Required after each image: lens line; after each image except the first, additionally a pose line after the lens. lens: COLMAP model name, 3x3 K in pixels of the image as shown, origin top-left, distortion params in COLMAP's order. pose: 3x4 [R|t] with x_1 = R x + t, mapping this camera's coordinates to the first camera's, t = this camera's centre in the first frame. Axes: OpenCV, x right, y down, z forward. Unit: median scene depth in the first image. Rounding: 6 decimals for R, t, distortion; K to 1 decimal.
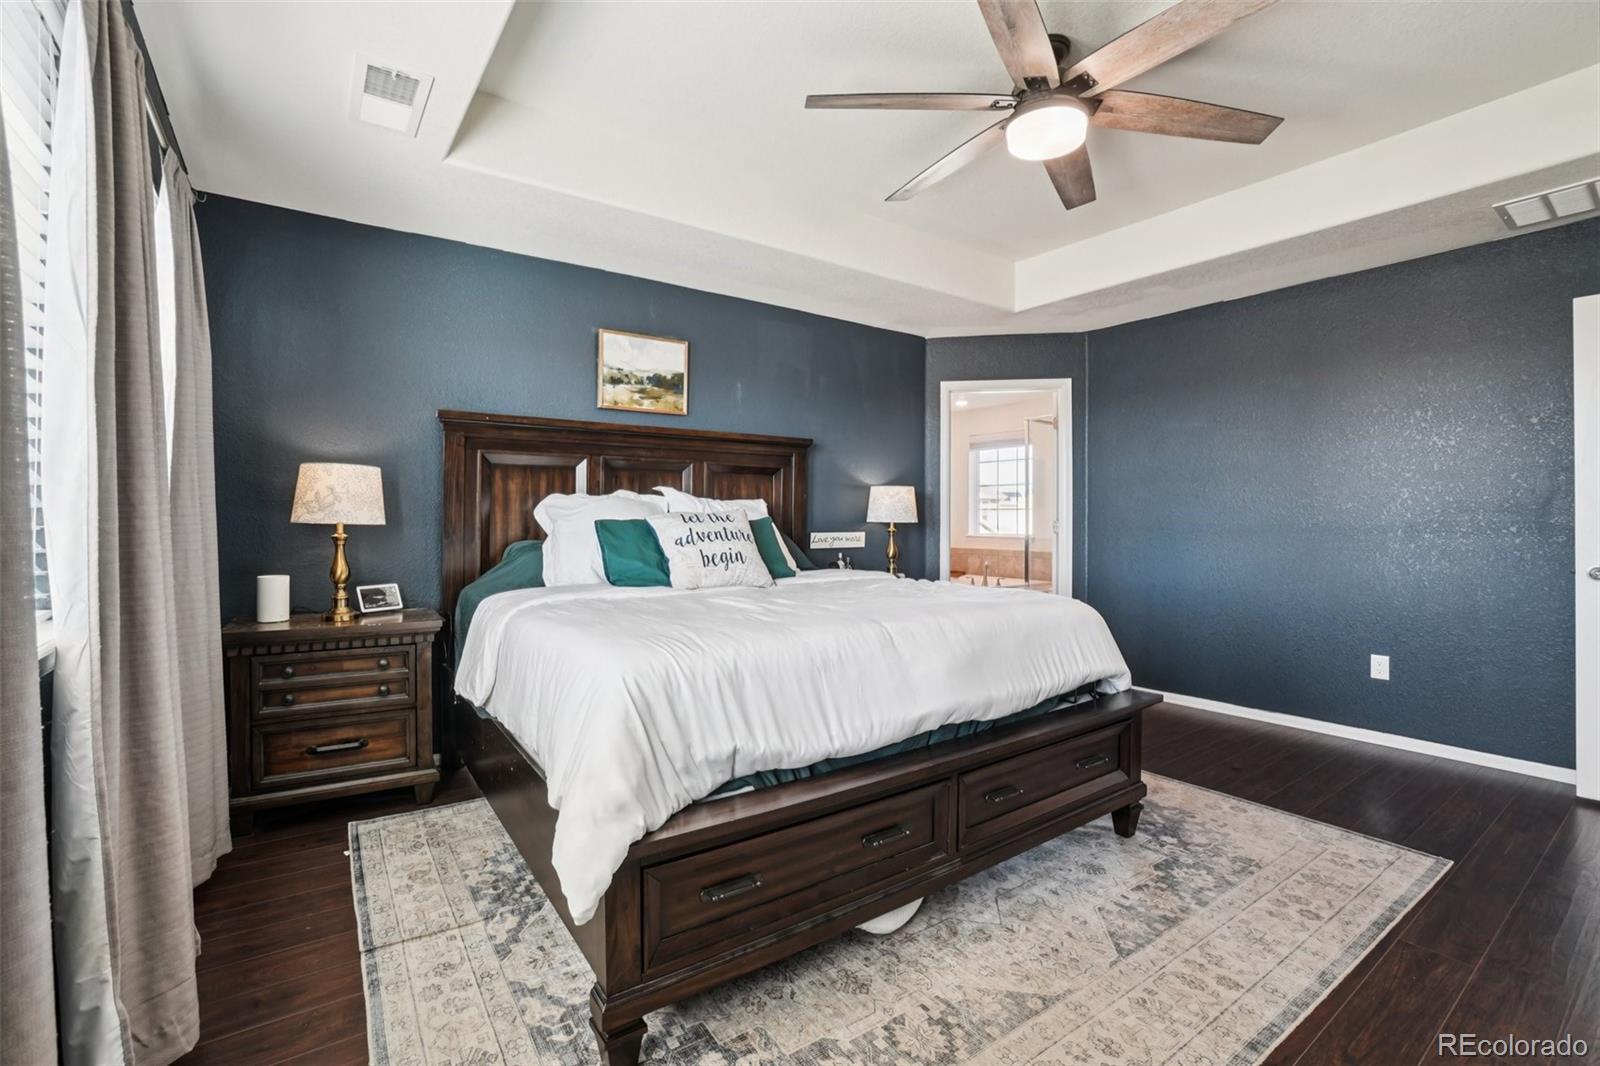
lens RADIAL K [[710.3, 0, 790.7], [0, 710.3, 519.2], [0, 0, 1]] dist [-0.064059, 0.024430]
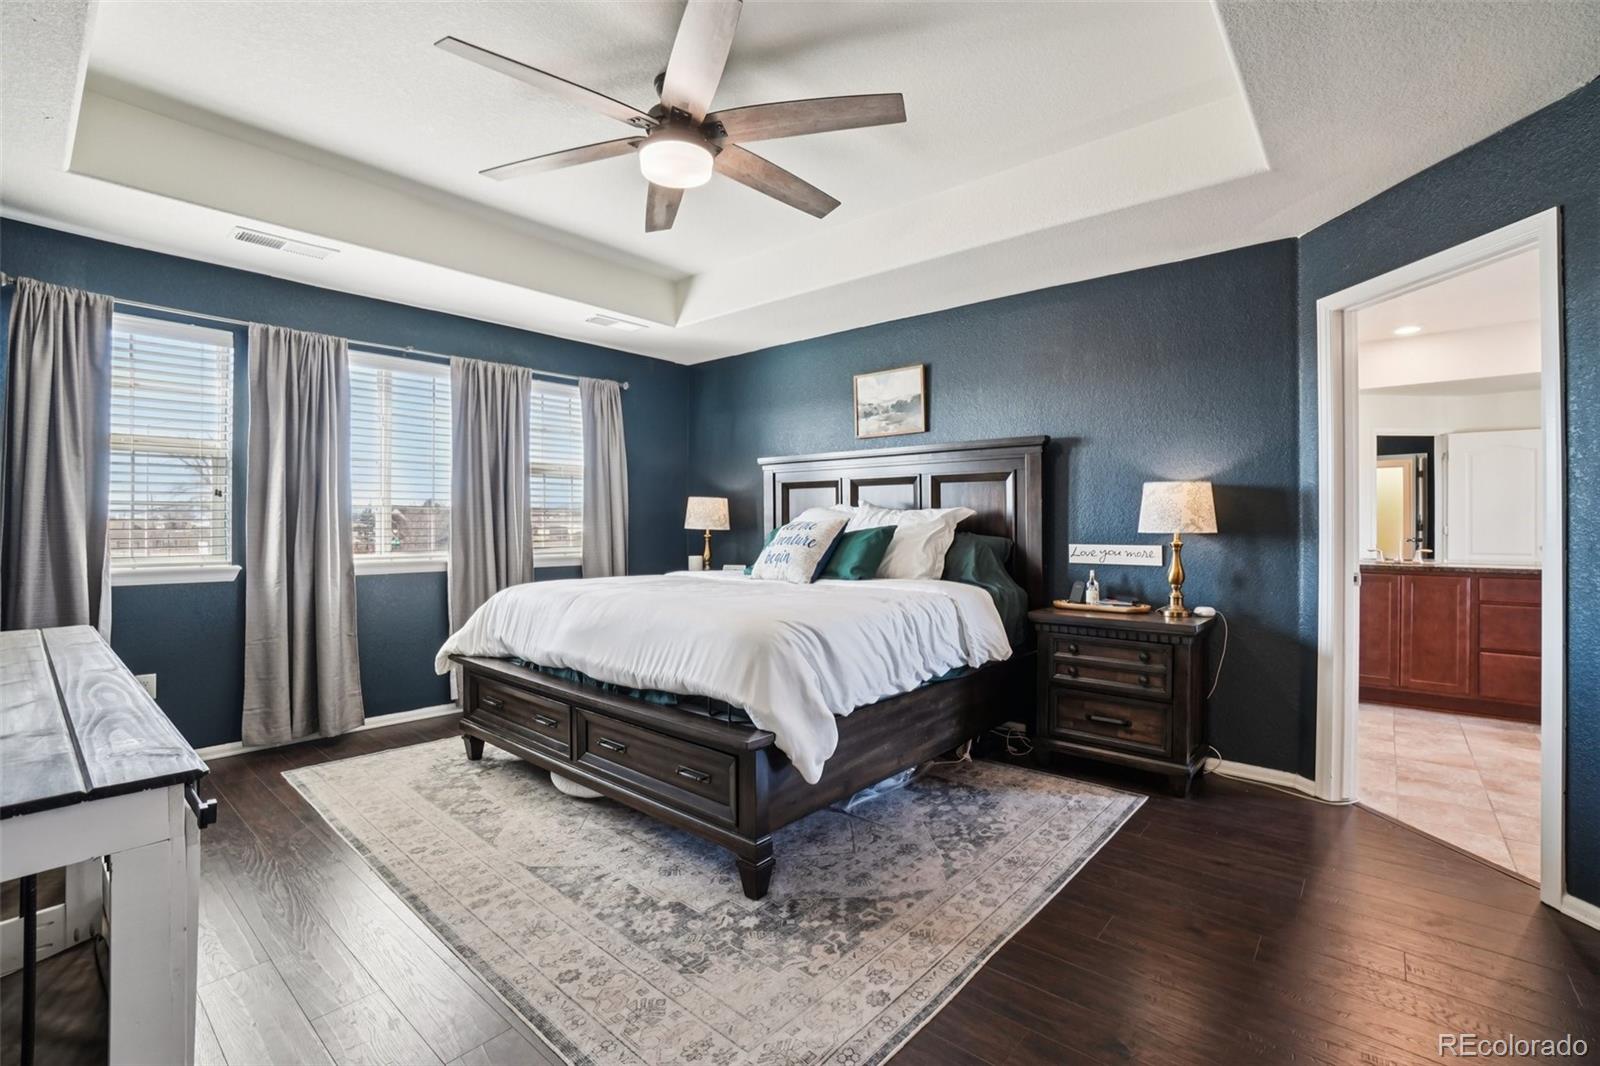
lens RADIAL K [[710.3, 0, 790.7], [0, 710.3, 519.2], [0, 0, 1]] dist [-0.064059, 0.024430]
pose [[0.237606, -0.007126, -0.971335, 1.448381], [-0.003413, 0.999961, -0.008171, -0.004177], [0.971356, 0.005257, 0.237573, 0.906435]]
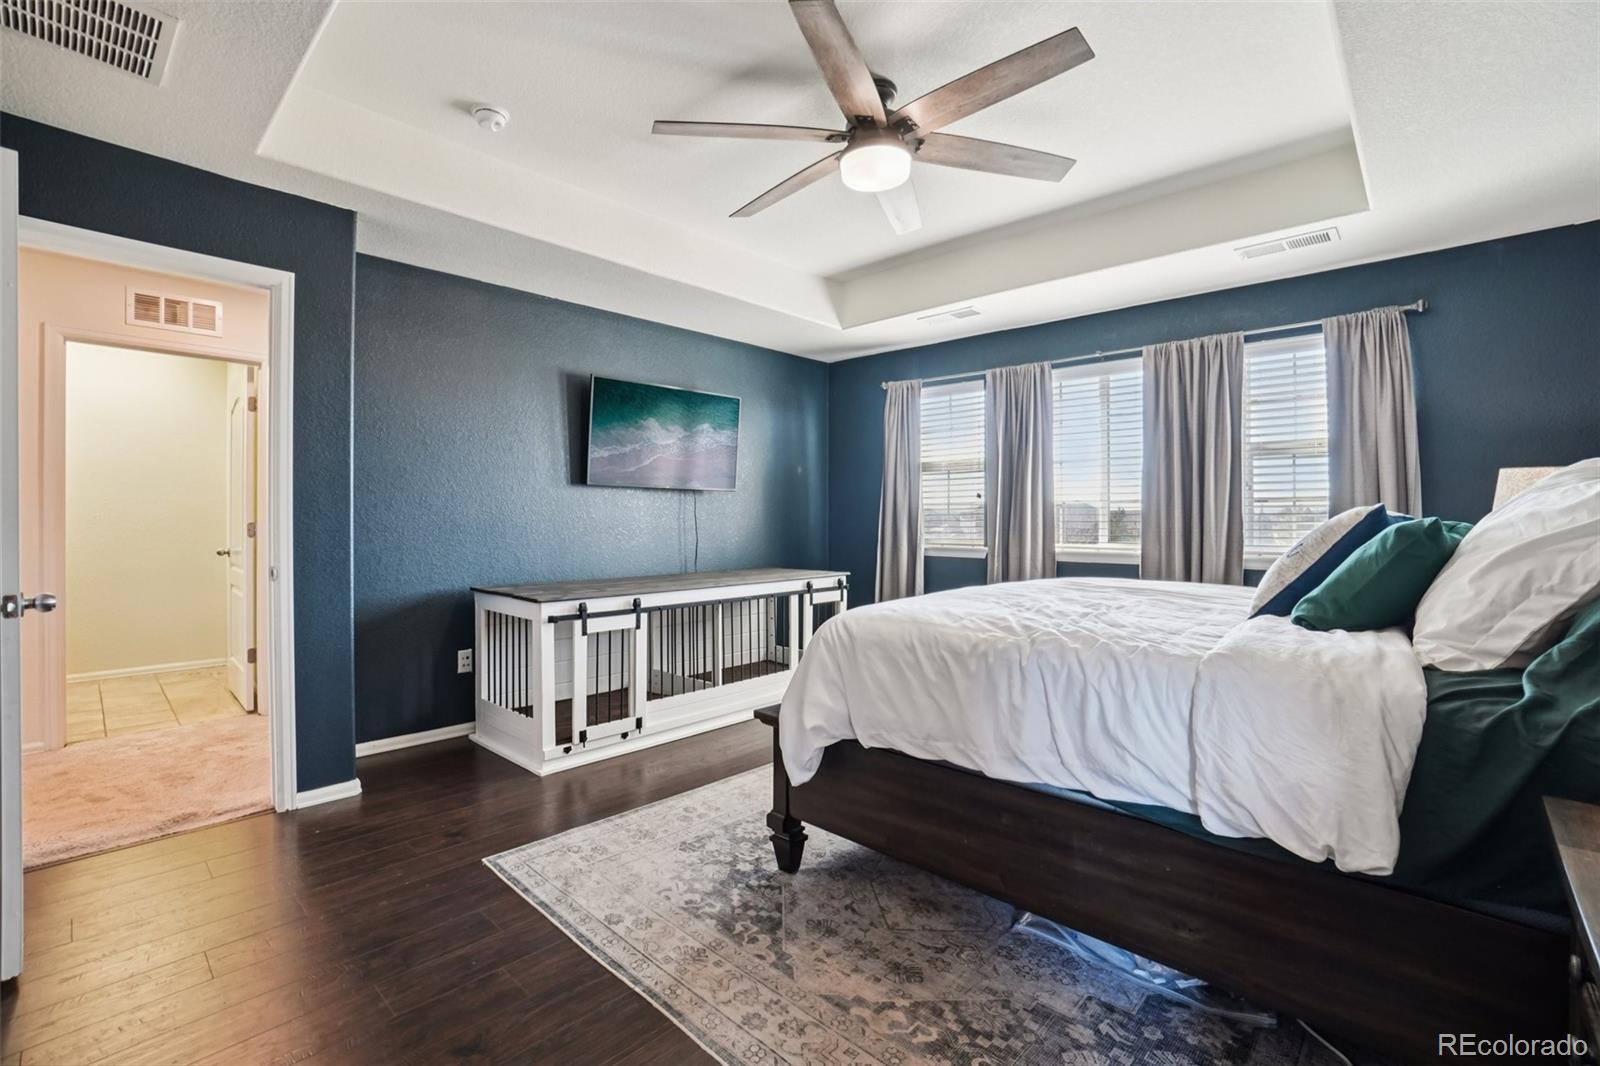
lens RADIAL K [[710.3, 0, 790.7], [0, 710.3, 519.2], [0, 0, 1]] dist [-0.064059, 0.024430]
pose [[-0.980120, -0.000791, -0.198403, 0.717320], [-0.001538, 0.999992, 0.003608, -0.003832], [0.198399, 0.003841, -0.980114, 2.052864]]
